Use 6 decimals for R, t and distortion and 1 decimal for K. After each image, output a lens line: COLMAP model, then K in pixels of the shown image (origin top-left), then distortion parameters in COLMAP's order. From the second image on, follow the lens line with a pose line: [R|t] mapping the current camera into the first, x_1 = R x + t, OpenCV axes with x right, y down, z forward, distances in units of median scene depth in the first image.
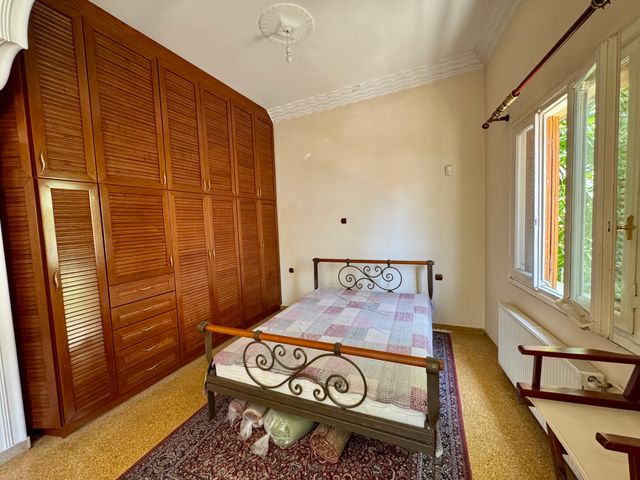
lens RADIAL K [[256.6, 0, 319.0], [0, 256.6, 239.5], [0, 0, 1]] dist [-0.002111, 0.000079]
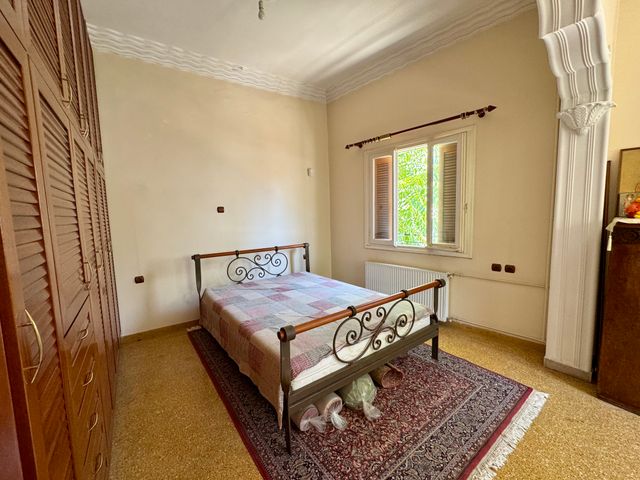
lens RADIAL K [[256.6, 0, 319.0], [0, 256.6, 239.5], [0, 0, 1]] dist [-0.002111, 0.000079]
pose [[0.525385, -0.060178, 0.848734, -0.649107], [0.065267, 0.997407, 0.030317, 0.034726], [-0.848358, 0.039467, 0.527951, 0.330080]]
